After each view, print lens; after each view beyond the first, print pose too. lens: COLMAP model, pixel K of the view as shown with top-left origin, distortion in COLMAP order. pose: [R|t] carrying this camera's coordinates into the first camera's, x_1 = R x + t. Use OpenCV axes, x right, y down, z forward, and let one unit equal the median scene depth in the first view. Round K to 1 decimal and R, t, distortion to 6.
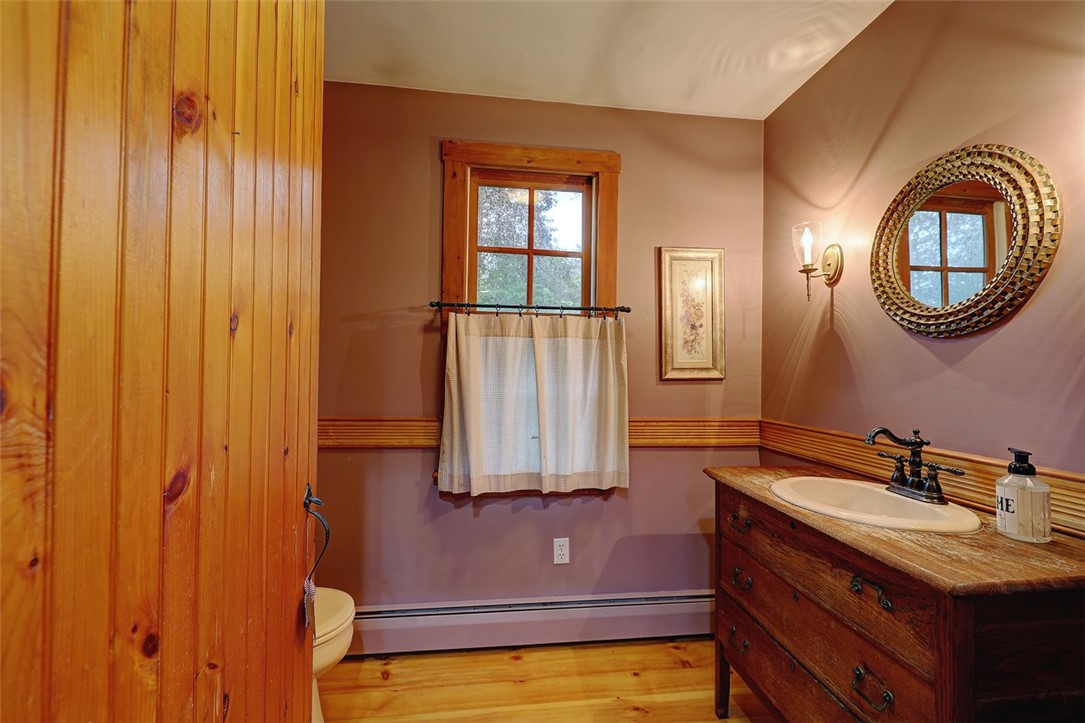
lens RADIAL K [[458.1, 0, 540.5], [0, 458.1, 362.0], [0, 0, 1]] dist [0.002681, -0.000255]
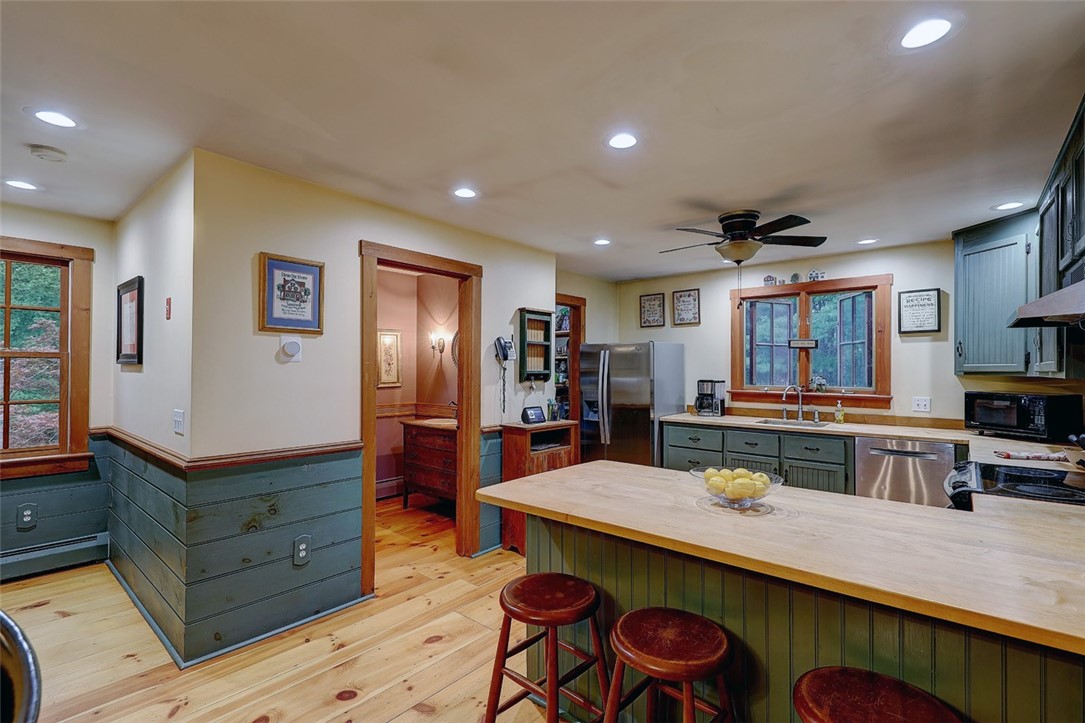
lens RADIAL K [[488.9, 0, 549.2], [0, 488.9, 365.3], [0, 0, 1]] dist [0.009193, -0.004742]
pose [[0.726065, -0.006974, 0.687591, -0.788261], [-0.006668, 0.999830, 0.017183, -0.122309], [-0.687594, -0.017061, 0.725895, -1.360606]]
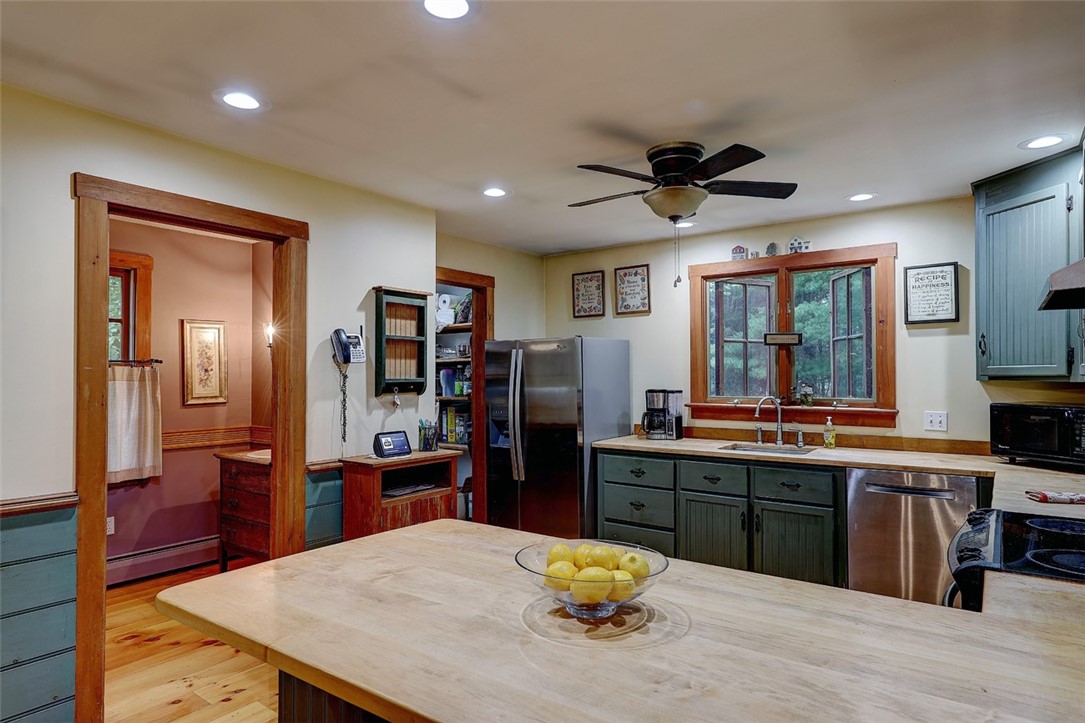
lens RADIAL K [[621.0, 0, 550.9], [0, 621.0, 364.9], [0, 0, 1]] dist [0.011231, -0.000587]
pose [[0.673059, -0.004191, 0.739577, -0.466754], [-0.001757, 0.999972, 0.007266, -0.117292], [-0.739587, -0.006190, 0.673033, -1.356300]]
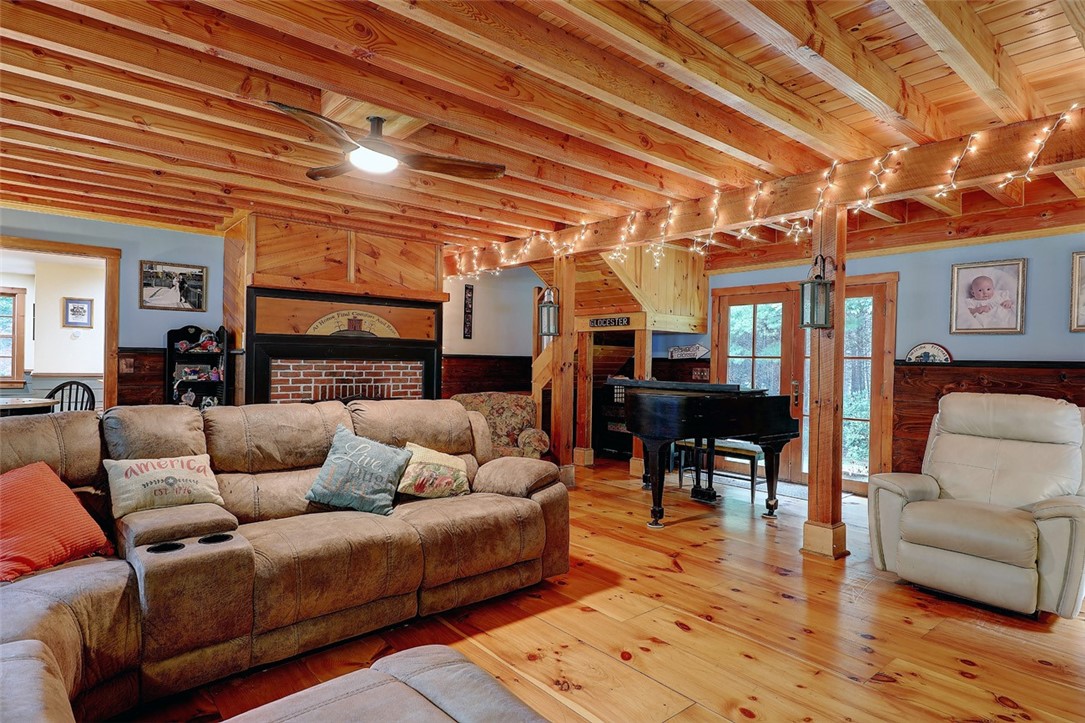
lens RADIAL K [[621.0, 0, 545.1], [0, 621.0, 363.1], [0, 0, 1]] dist [0.011231, -0.000587]
pose [[0.842048, -0.003291, 0.539393, -0.026879], [-0.014320, 0.999493, 0.028454, -0.108379], [-0.539213, -0.031684, 0.841573, -5.094011]]
